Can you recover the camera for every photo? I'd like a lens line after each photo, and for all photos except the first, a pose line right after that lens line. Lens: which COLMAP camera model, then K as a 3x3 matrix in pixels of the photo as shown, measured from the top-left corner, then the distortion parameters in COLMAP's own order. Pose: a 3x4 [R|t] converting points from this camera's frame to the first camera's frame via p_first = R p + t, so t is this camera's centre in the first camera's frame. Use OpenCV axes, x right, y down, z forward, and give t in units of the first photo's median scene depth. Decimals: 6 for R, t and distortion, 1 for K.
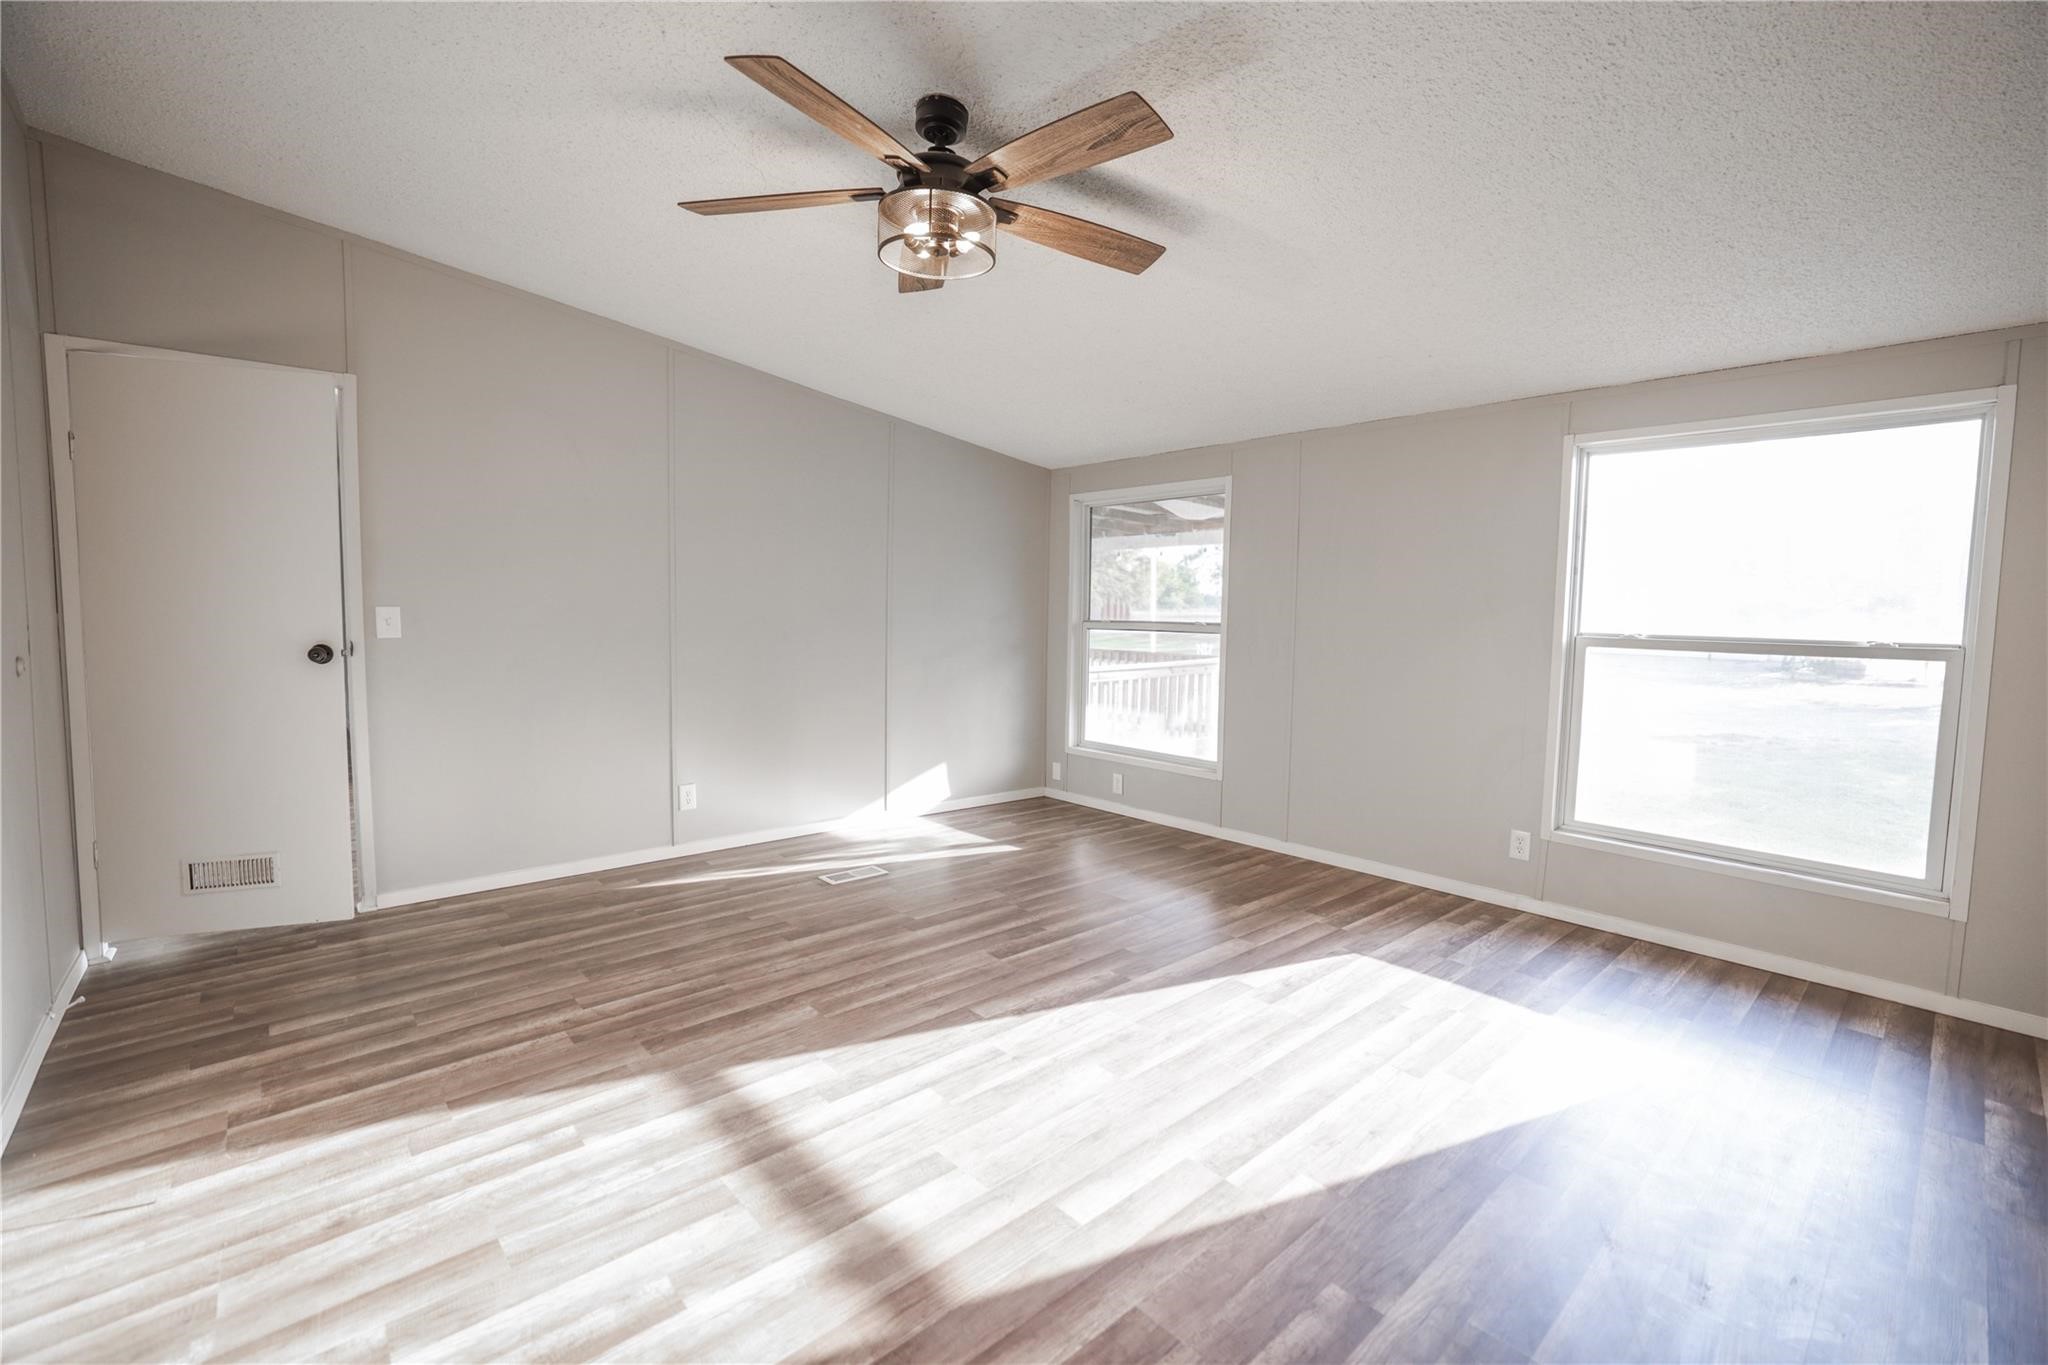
lens RADIAL K [[880.0, 0, 1024.0], [0, 880.0, 682.5], [0, 0, 1]] dist [-0.025390, 0.000420]
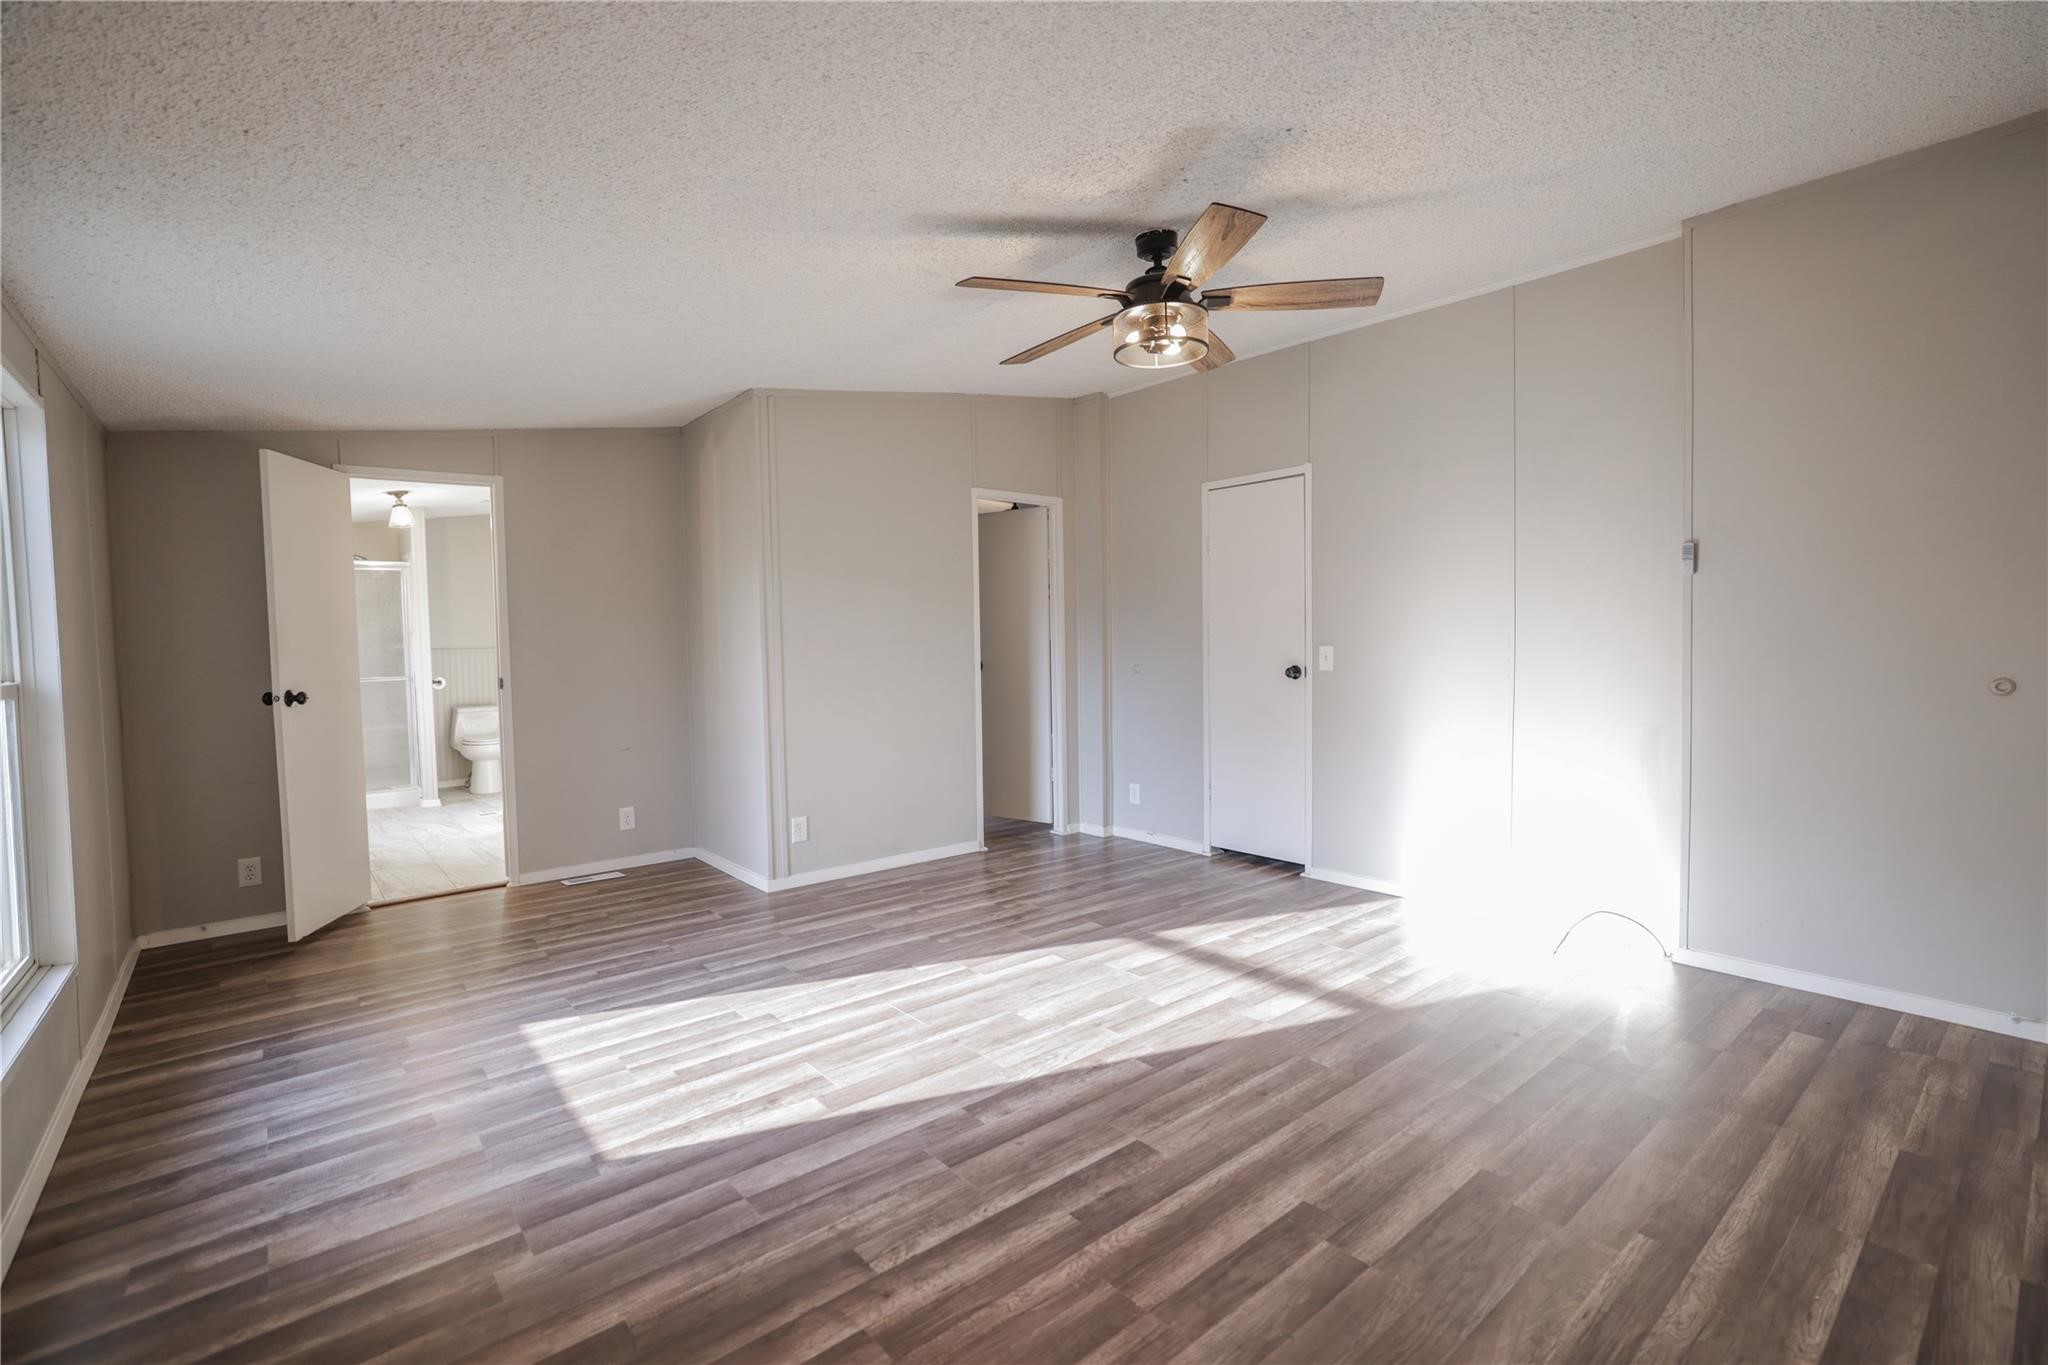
lens RADIAL K [[912.7, 0, 1024.0], [0, 912.7, 682.5], [0, 0, 1]] dist [-0.022405, -0.000058]
pose [[-0.999553, 0.000684, 0.029885, 0.043729], [0.004696, 0.990916, 0.134399, -0.151141], [-0.029522, 0.134480, -0.990476, 1.794841]]
